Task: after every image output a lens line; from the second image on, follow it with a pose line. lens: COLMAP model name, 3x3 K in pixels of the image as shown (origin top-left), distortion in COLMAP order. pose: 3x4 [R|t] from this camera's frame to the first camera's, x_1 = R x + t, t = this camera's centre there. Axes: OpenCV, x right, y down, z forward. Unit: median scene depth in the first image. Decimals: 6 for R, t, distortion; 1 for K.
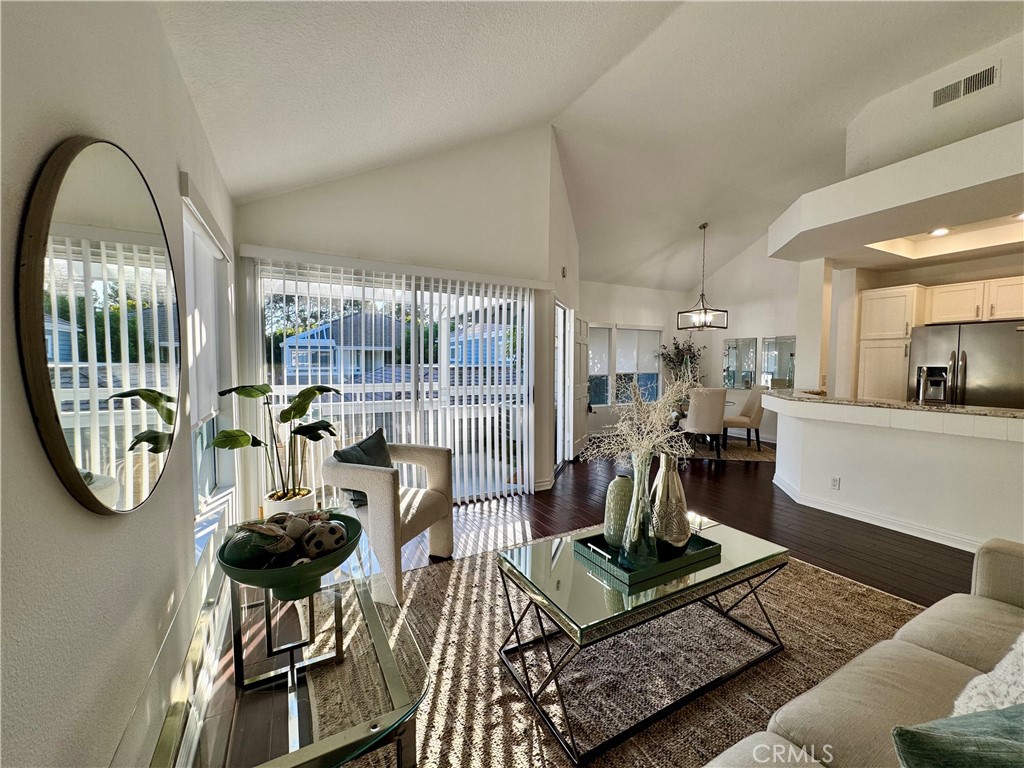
lens RADIAL K [[410.2, 0, 513.6], [0, 410.2, 381.9], [0, 0, 1]] dist [-0.000133, -0.000143]
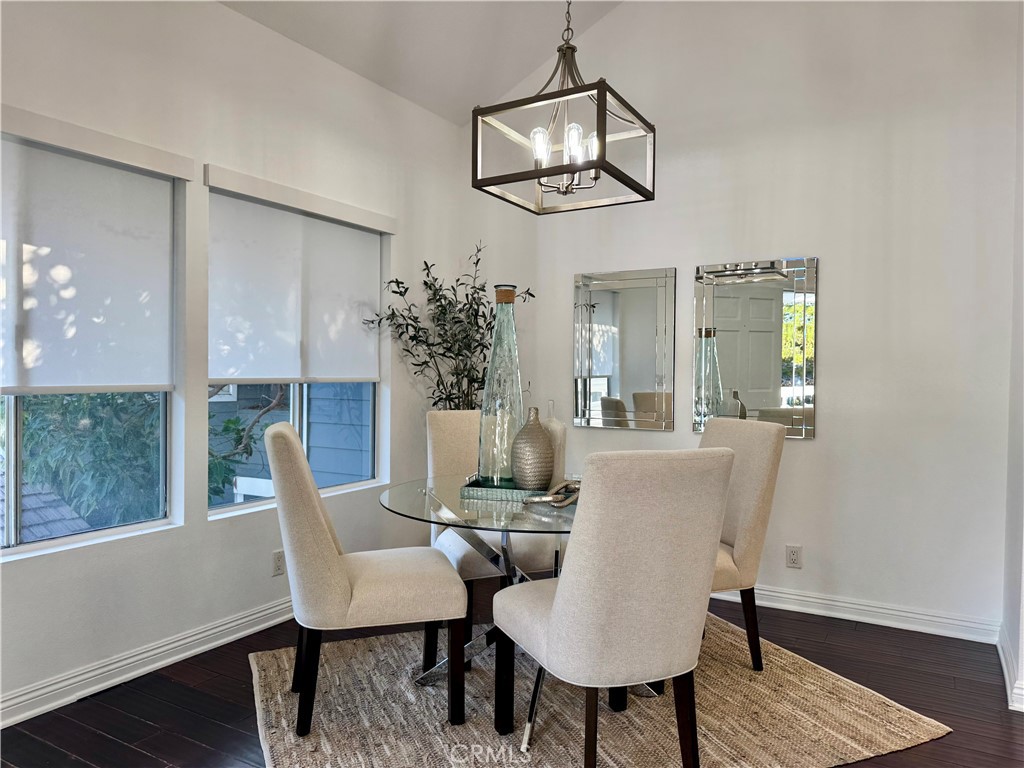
lens RADIAL K [[722.6, 0, 512.1], [0, 722.6, 388.6], [0, 0, 1]] dist [0.163440, -0.285918]
pose [[0.848188, -0.004928, 0.529673, 0.208024], [0.015907, 0.999743, -0.016171, -0.008322], [-0.529457, 0.022141, 0.848048, 0.664386]]
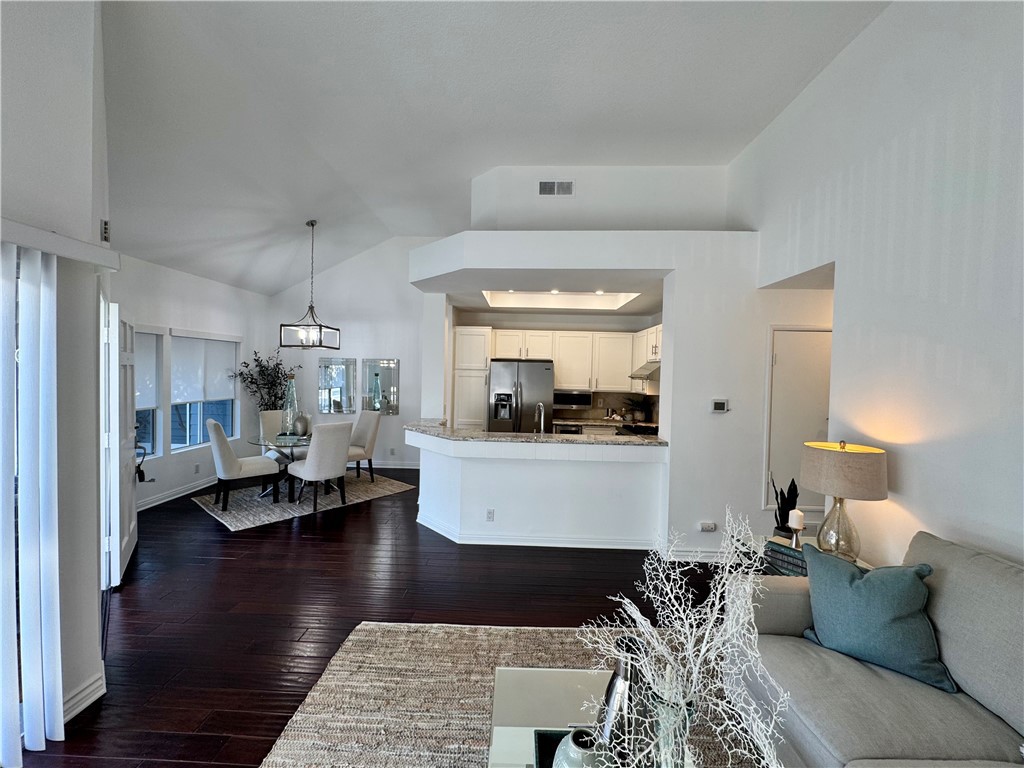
lens RADIAL K [[410.2, 0, 513.6], [0, 410.2, 381.9], [0, 0, 1]] dist [-0.000133, -0.000143]
pose [[0.494666, -0.012447, 0.868994, -0.054976], [0.020549, 0.999785, 0.002623, -0.056013], [-0.868840, 0.016560, 0.494815, 0.246293]]
